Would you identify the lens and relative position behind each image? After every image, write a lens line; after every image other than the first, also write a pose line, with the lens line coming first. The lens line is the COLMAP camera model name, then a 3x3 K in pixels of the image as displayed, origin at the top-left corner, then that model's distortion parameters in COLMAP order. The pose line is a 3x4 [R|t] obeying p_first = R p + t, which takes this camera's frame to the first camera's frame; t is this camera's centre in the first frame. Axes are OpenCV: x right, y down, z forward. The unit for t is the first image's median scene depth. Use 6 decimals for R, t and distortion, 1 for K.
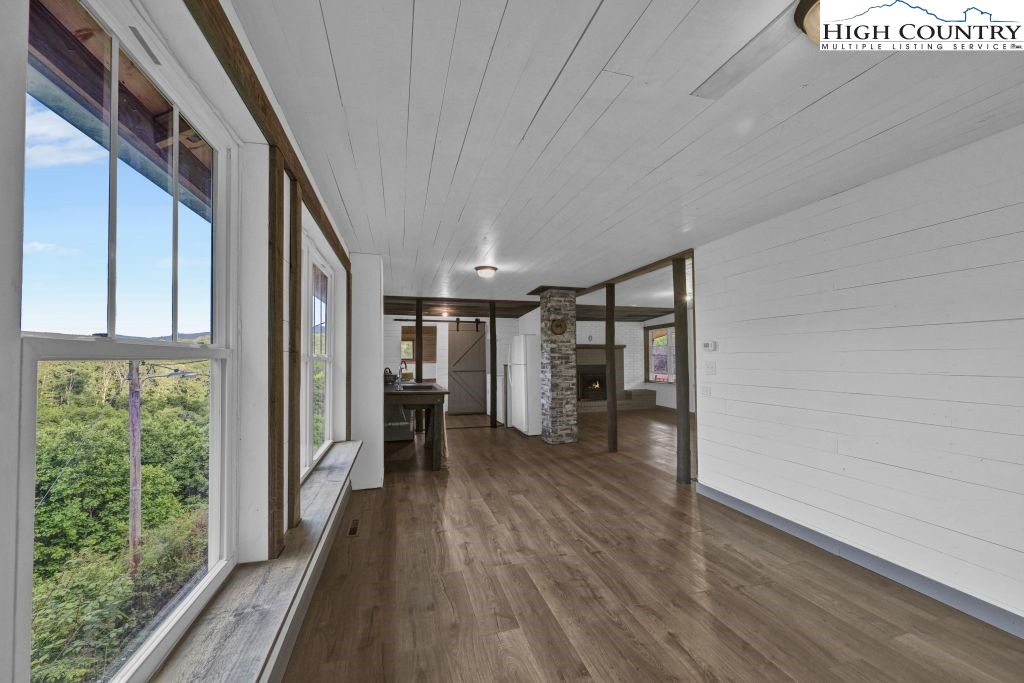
lens RADIAL K [[403.0, 0, 512.0], [0, 403.0, 341.5], [0, 0, 1]] dist [-0.000527, 0.000003]
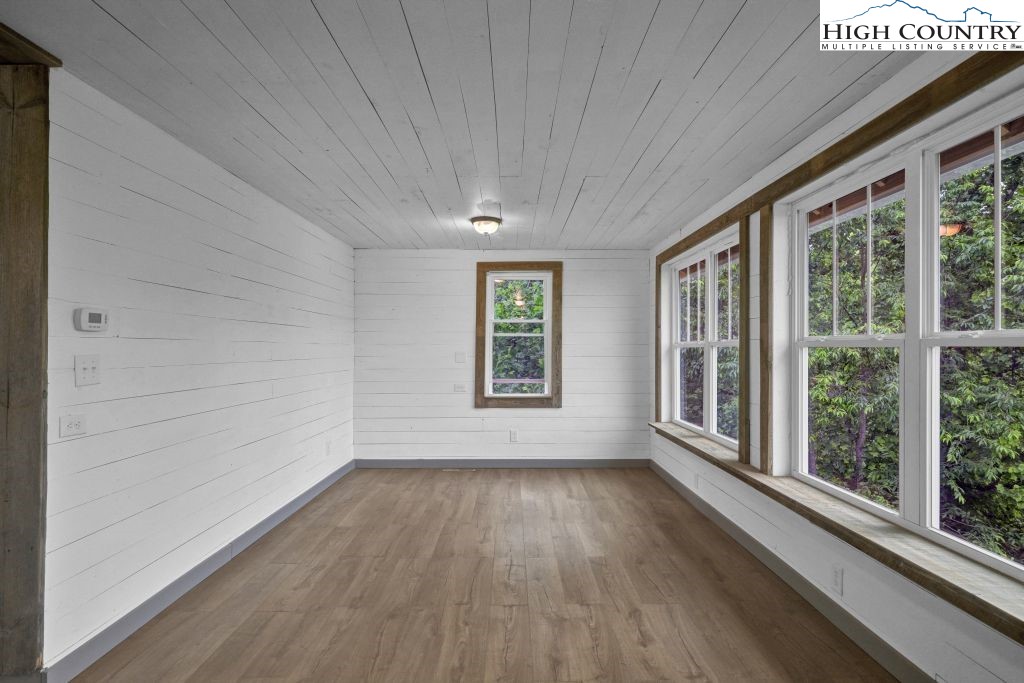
lens RADIAL K [[534.3, 0, 512.0], [0, 534.3, 341.5], [0, 0, 1]] dist [0.000388, 0.000058]
pose [[-0.962846, 0.012991, 0.269738, -0.149943], [-0.001553, 0.998559, -0.053639, 0.084734], [-0.270046, -0.052065, -0.961439, 1.905084]]
